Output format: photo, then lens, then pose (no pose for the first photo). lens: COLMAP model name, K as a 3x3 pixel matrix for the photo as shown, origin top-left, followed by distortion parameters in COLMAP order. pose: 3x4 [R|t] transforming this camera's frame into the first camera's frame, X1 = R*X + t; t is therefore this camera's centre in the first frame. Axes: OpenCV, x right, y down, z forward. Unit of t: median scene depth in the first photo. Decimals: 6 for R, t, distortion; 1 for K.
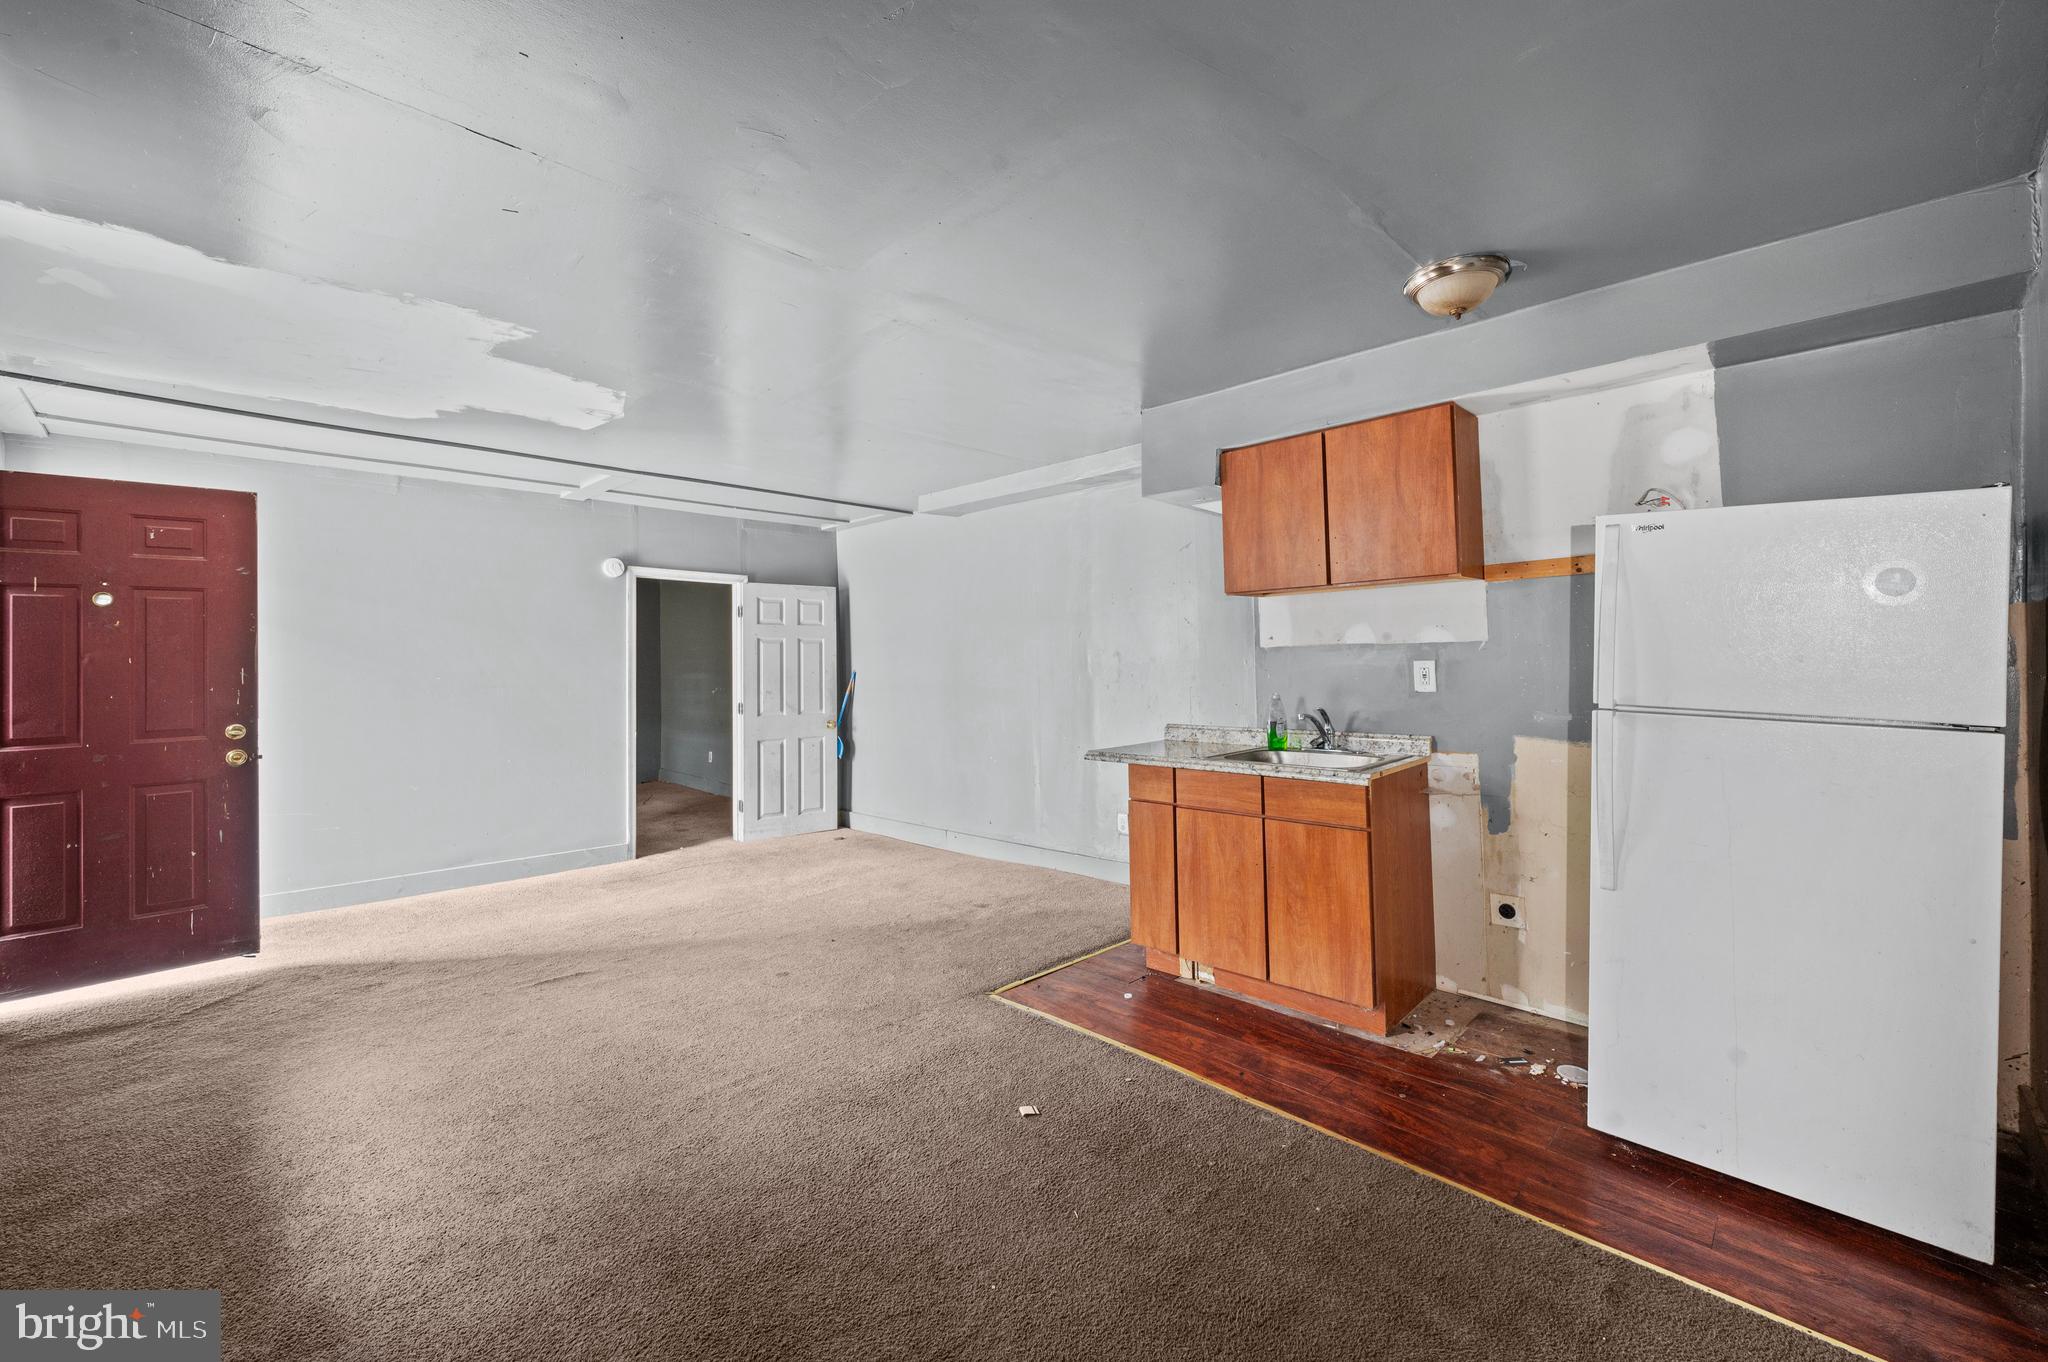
lens RADIAL K [[815.9, 0, 992.3], [0, 815.9, 654.9], [0, 0, 1]] dist [-0.004244, 0.000365]
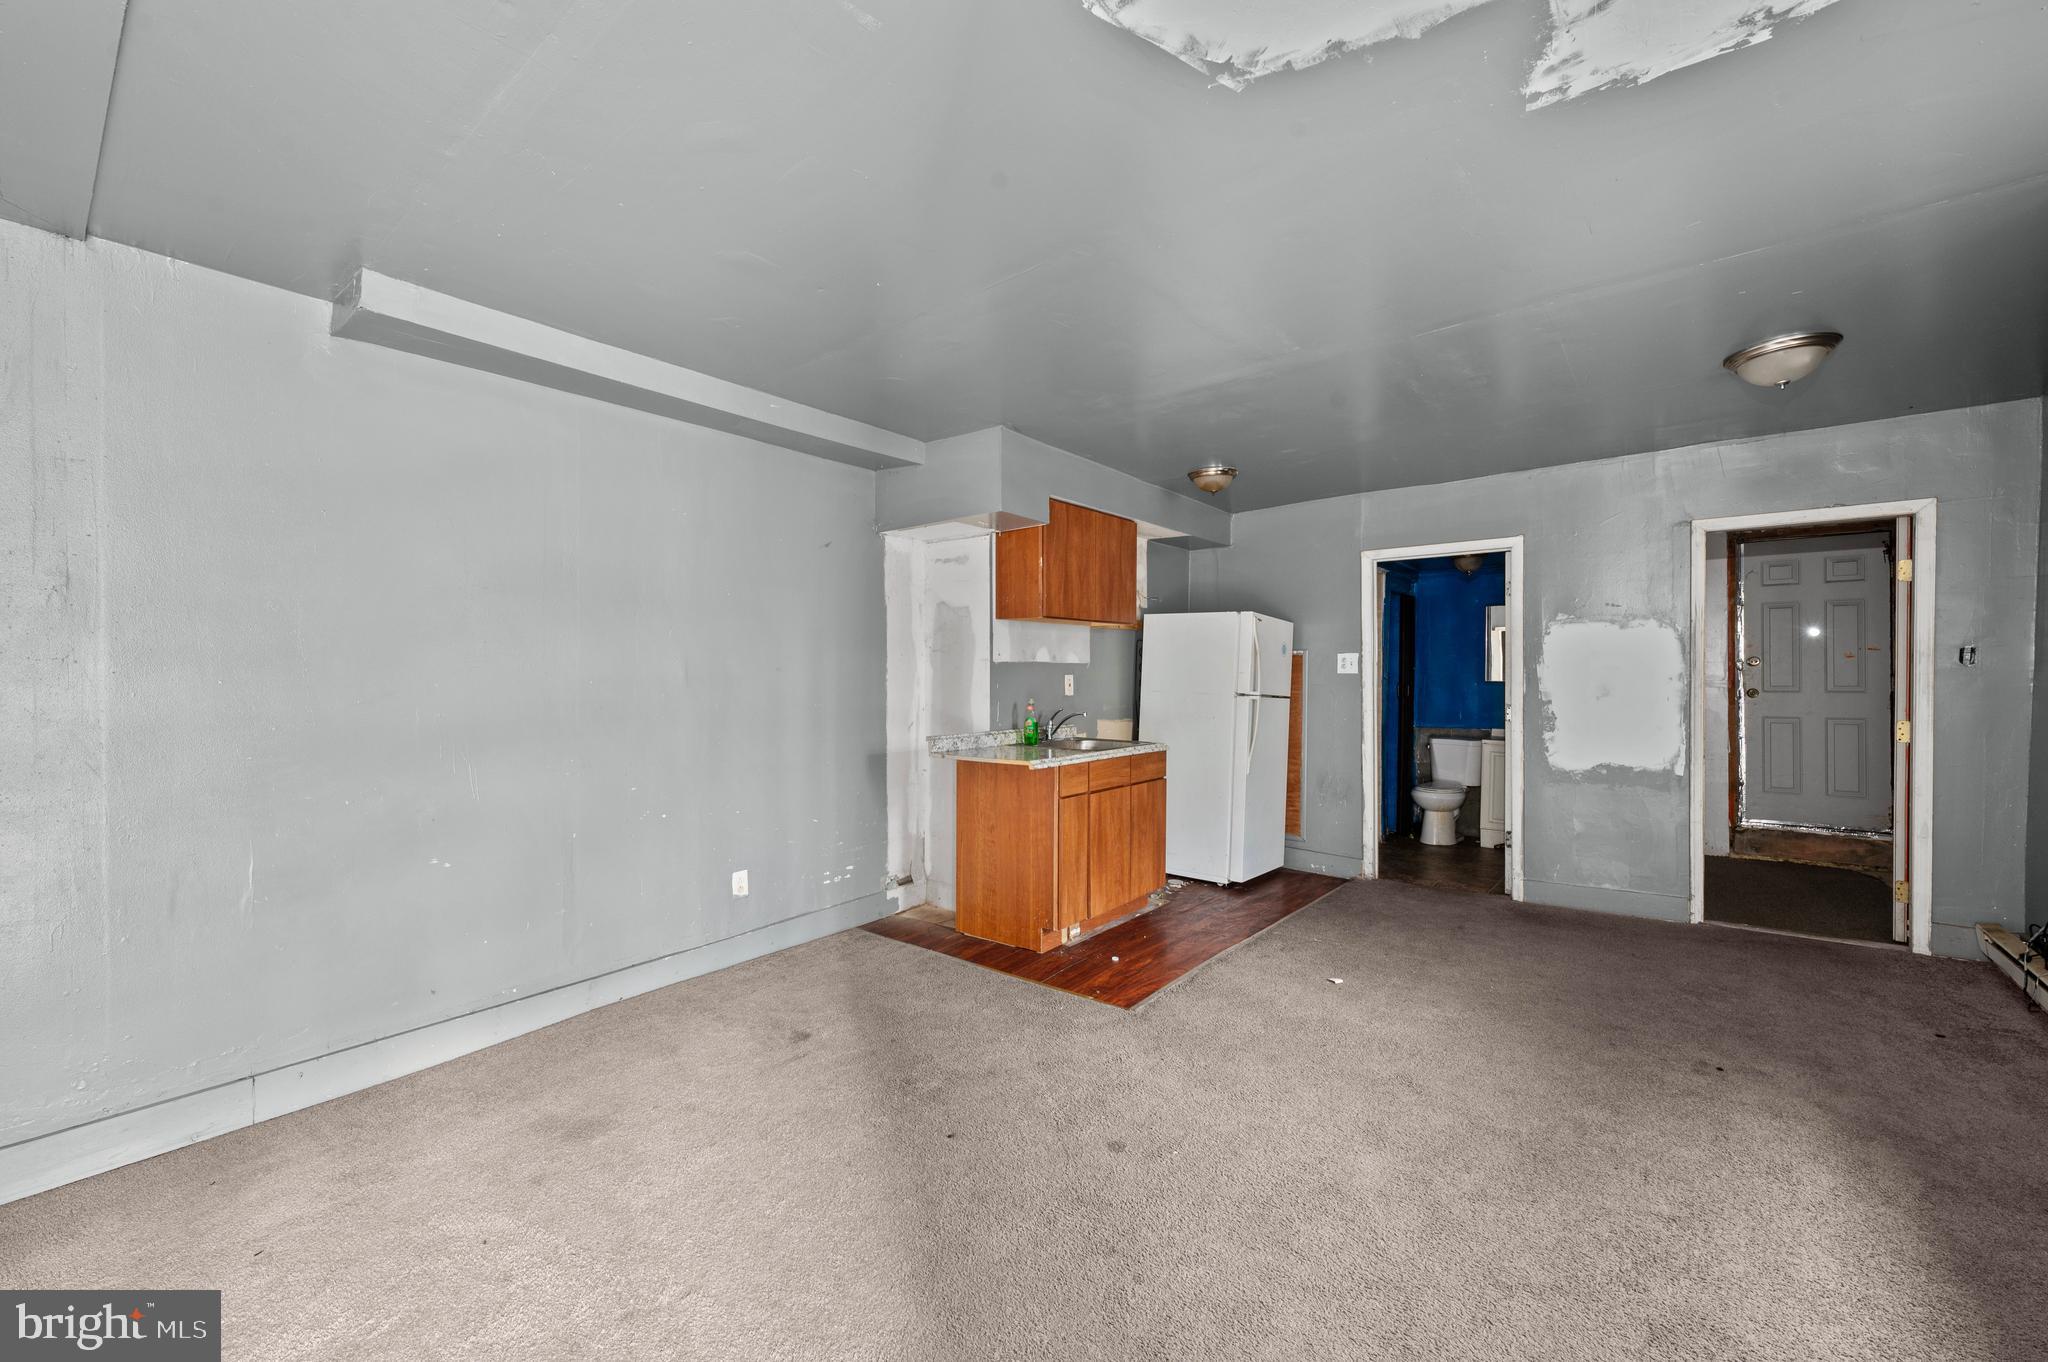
lens RADIAL K [[815.9, 0, 1026.8], [0, 815.9, 673.5], [0, 0, 1]] dist [-0.004244, 0.000365]
pose [[-0.125046, 0.016044, 0.992021, -0.974010], [-0.007019, 0.999830, -0.017055, 0.031278], [-0.992126, -0.009095, -0.124912, 1.269548]]
